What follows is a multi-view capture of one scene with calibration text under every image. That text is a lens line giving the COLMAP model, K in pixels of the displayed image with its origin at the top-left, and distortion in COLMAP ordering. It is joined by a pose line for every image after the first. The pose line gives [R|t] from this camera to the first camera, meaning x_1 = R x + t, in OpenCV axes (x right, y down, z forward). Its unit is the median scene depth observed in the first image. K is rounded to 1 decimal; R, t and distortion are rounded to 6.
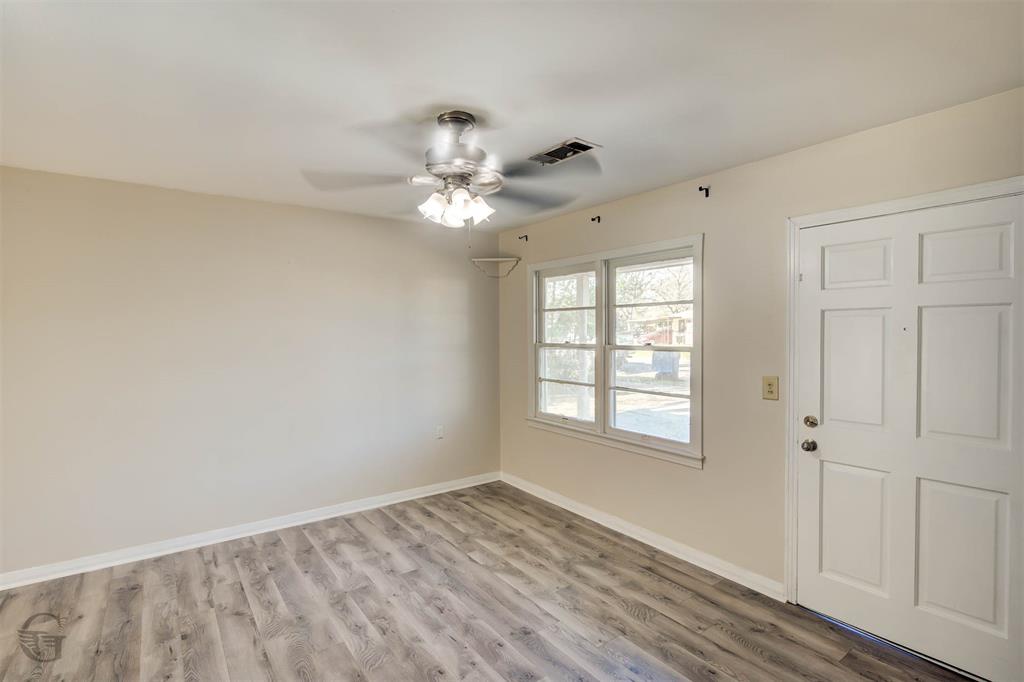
lens RADIAL K [[490.5, 0, 511.8], [0, 490.5, 337.3], [0, 0, 1]] dist [0.003589, -0.000468]
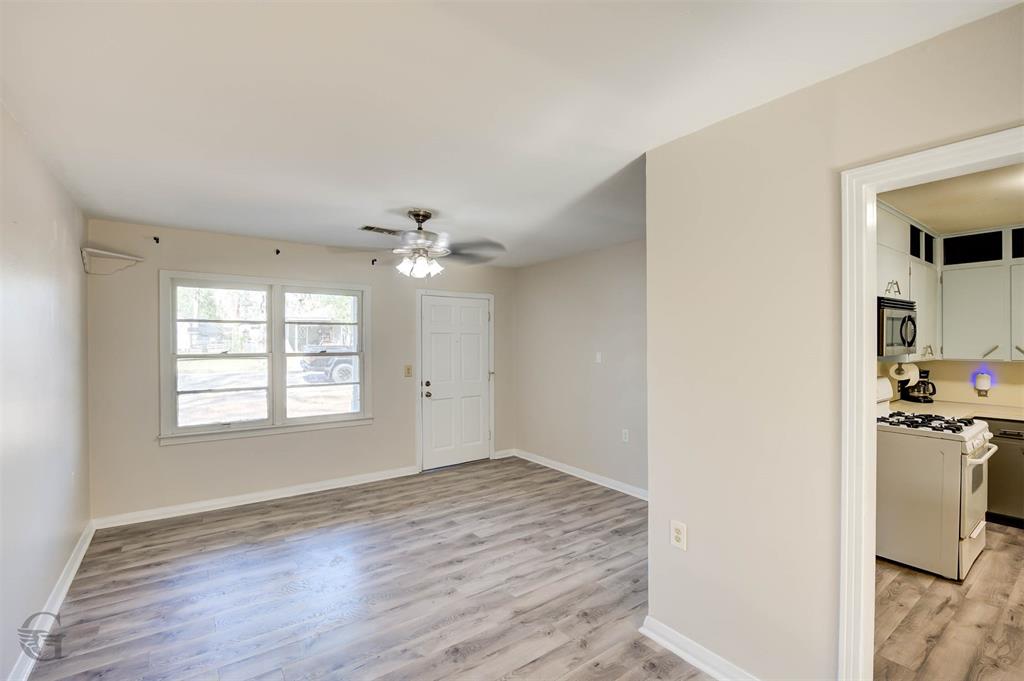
lens RADIAL K [[458.1, 0, 513.1], [0, 458.1, 340.5], [0, 0, 1]] dist [-0.001116, -0.000348]
pose [[-0.005168, 0.014323, 0.999884, -1.046607], [0.011211, 0.999835, -0.014264, 0.008350], [-0.999924, 0.011136, -0.005327, 0.455650]]
